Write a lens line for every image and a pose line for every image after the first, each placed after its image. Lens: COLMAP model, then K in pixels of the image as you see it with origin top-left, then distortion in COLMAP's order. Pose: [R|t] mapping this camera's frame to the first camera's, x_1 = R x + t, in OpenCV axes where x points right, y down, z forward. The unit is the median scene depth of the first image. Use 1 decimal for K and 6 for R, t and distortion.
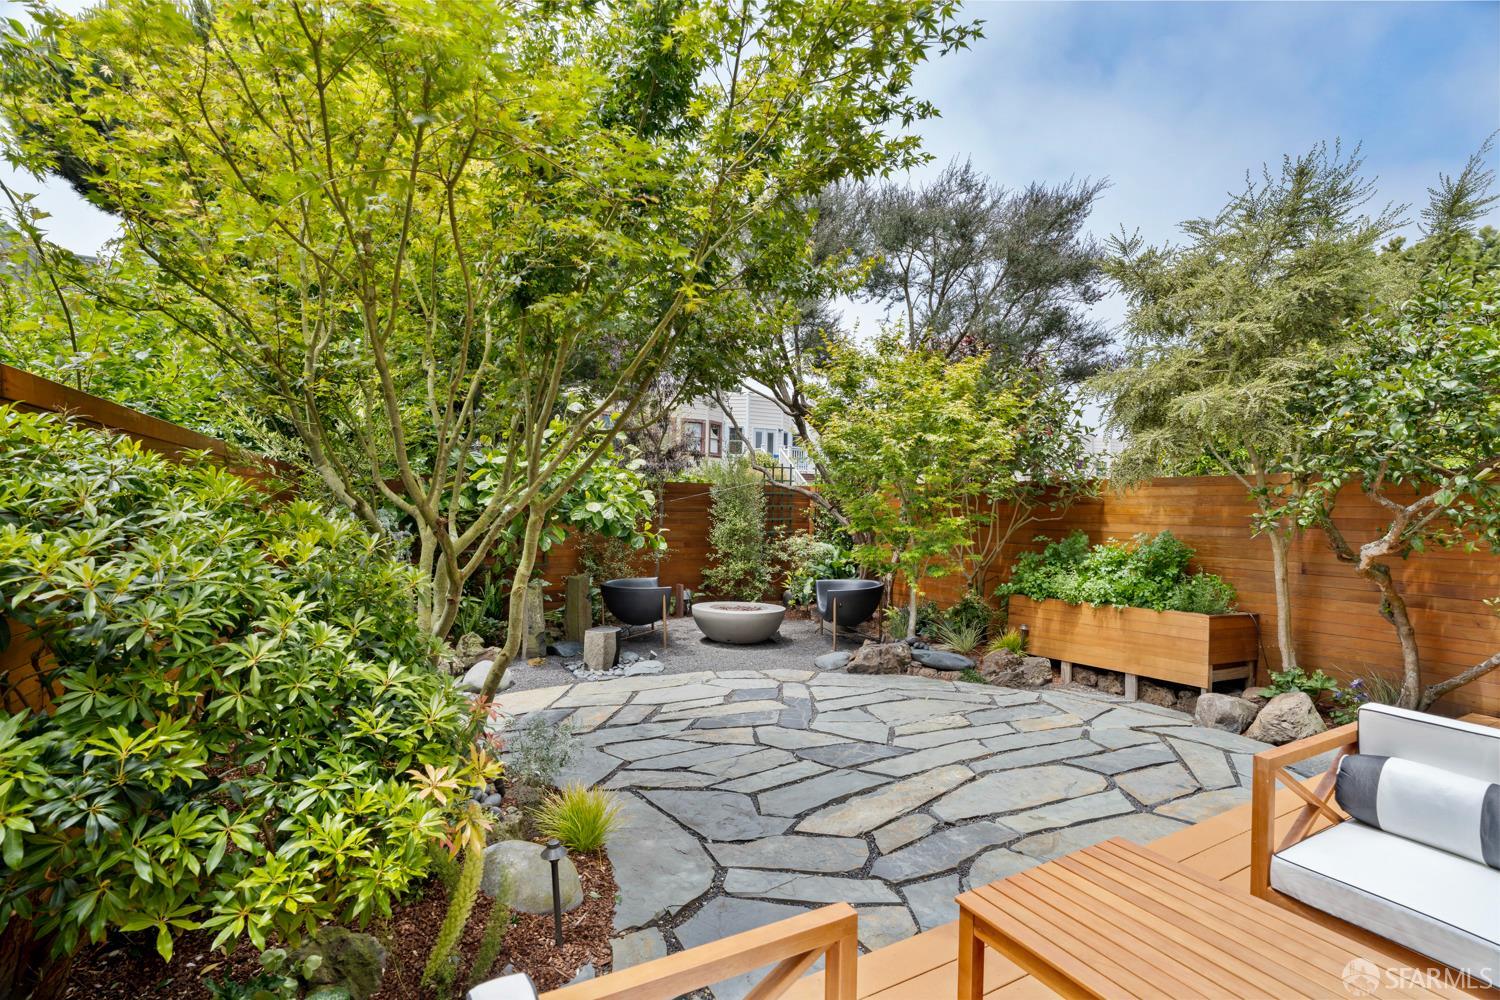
lens RADIAL K [[696.8, 0, 750.0], [0, 696.8, 500.0], [0, 0, 1]] dist [-0.045048, 0.000051]
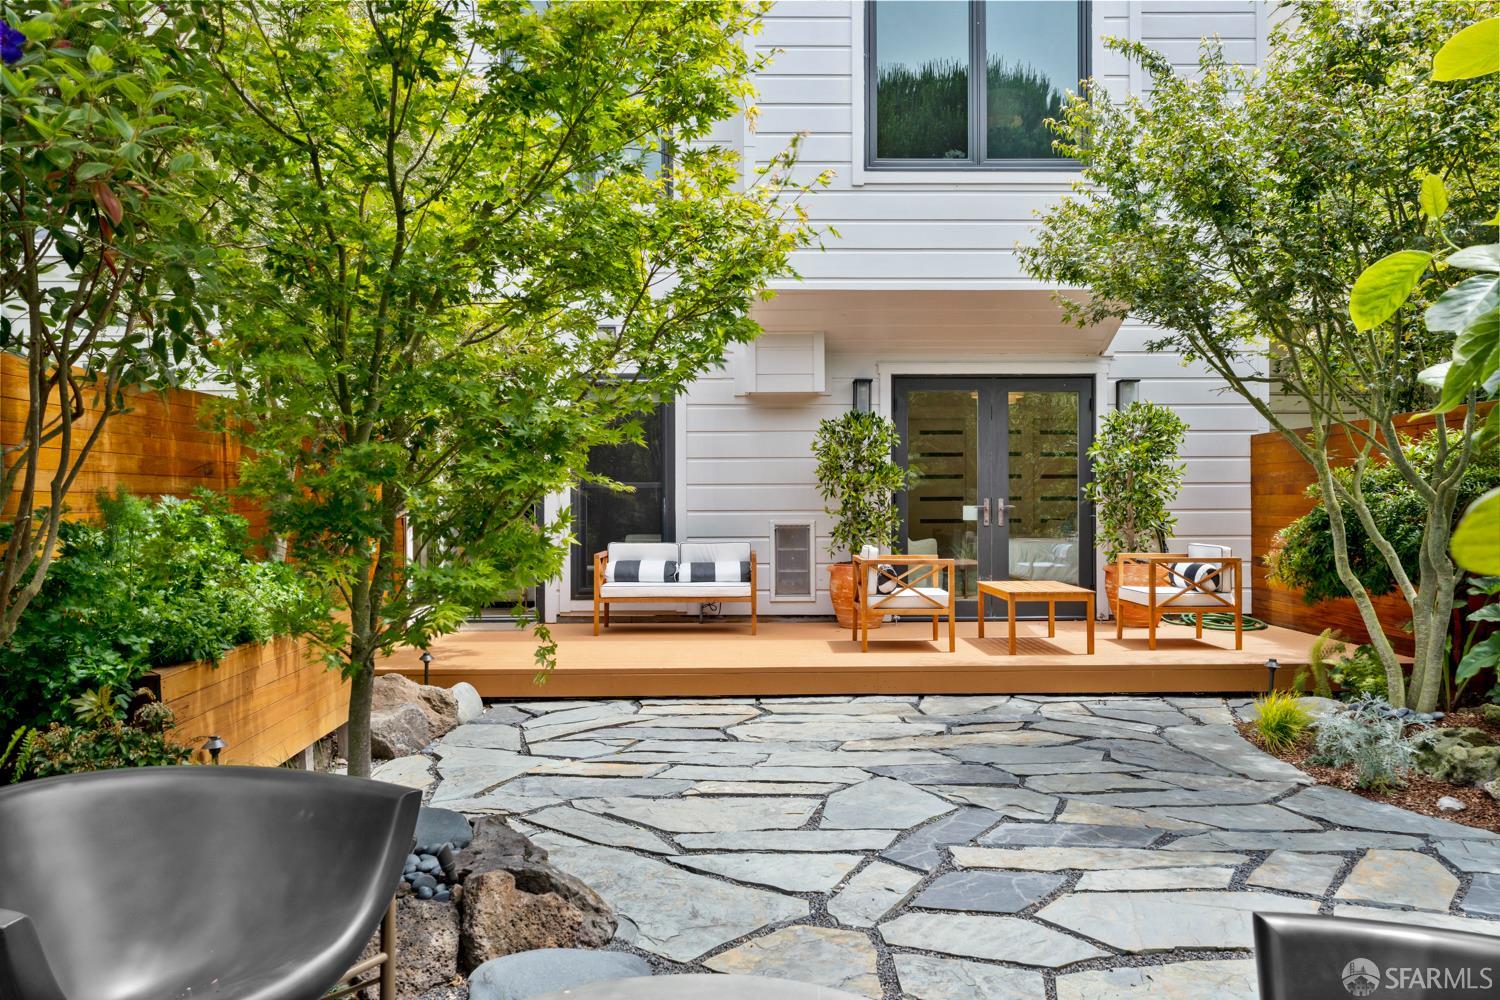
lens RADIAL K [[1043.0, 0, 750.0], [0, 1043.0, 500.0], [0, 0, 1]] dist [-0.002889, 0.006035]
pose [[-0.876591, -0.013118, 0.481056, -0.231900], [-0.016872, 0.999852, -0.003480, 0.077449], [-0.480939, -0.011167, -0.876683, 2.337844]]
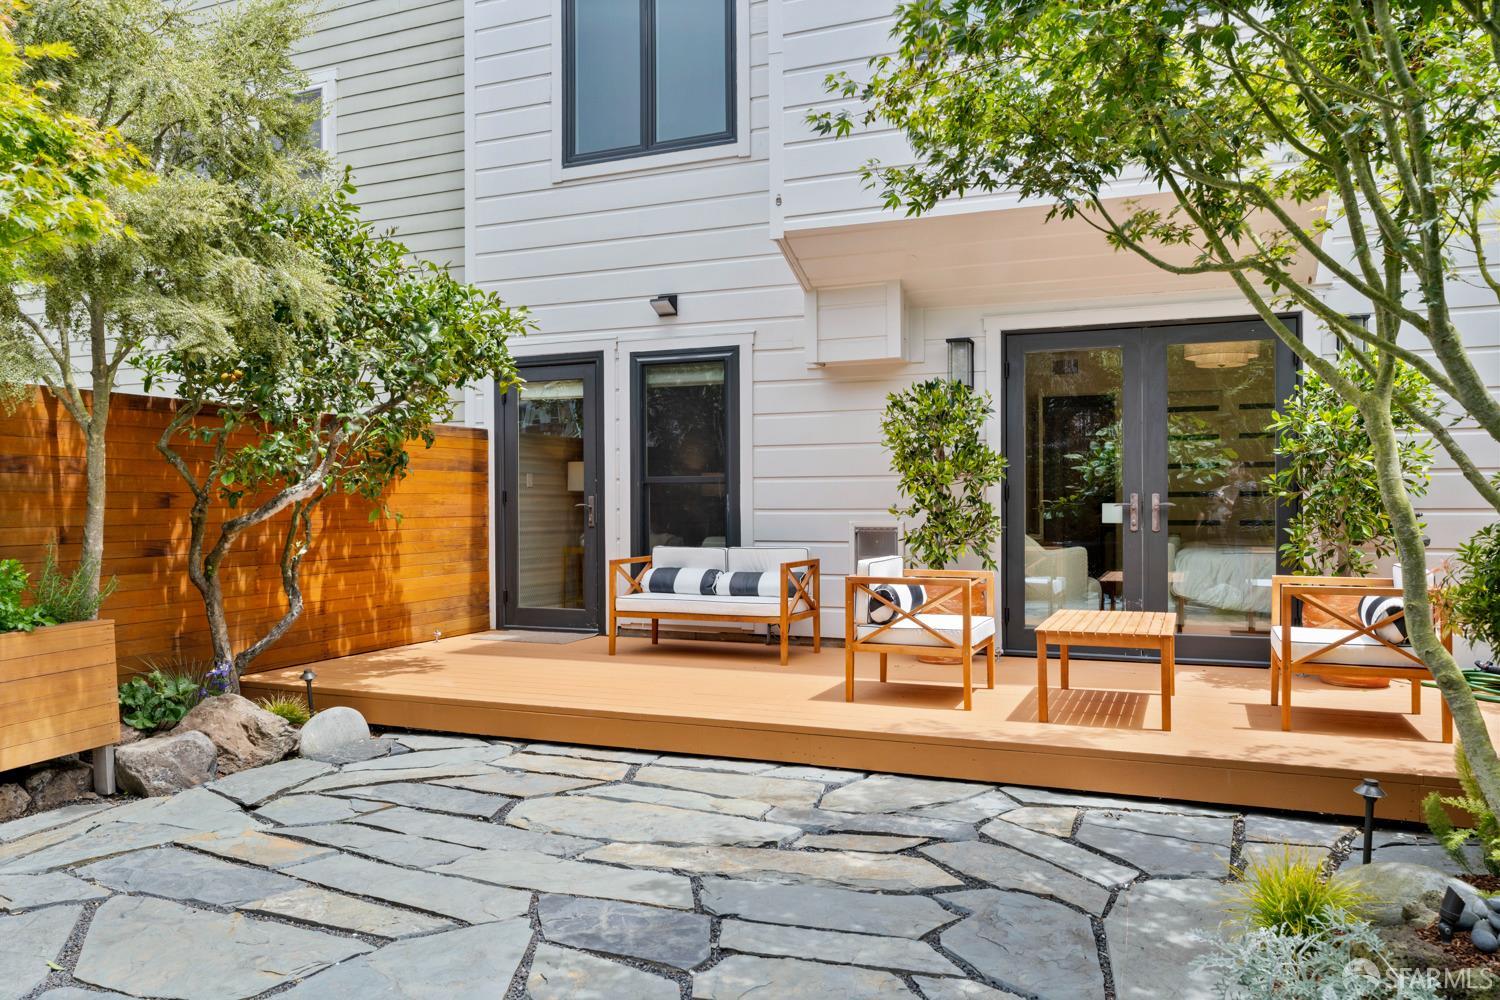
lens RADIAL K [[1043.0, 0, 750.0], [0, 1043.0, 500.0], [0, 0, 1]] dist [-0.002889, 0.006035]
pose [[-0.631702, -0.013239, 0.775098, -0.510791], [-0.016272, 0.999860, 0.003816, 0.070618], [-0.775040, -0.010201, -0.631830, 1.534139]]
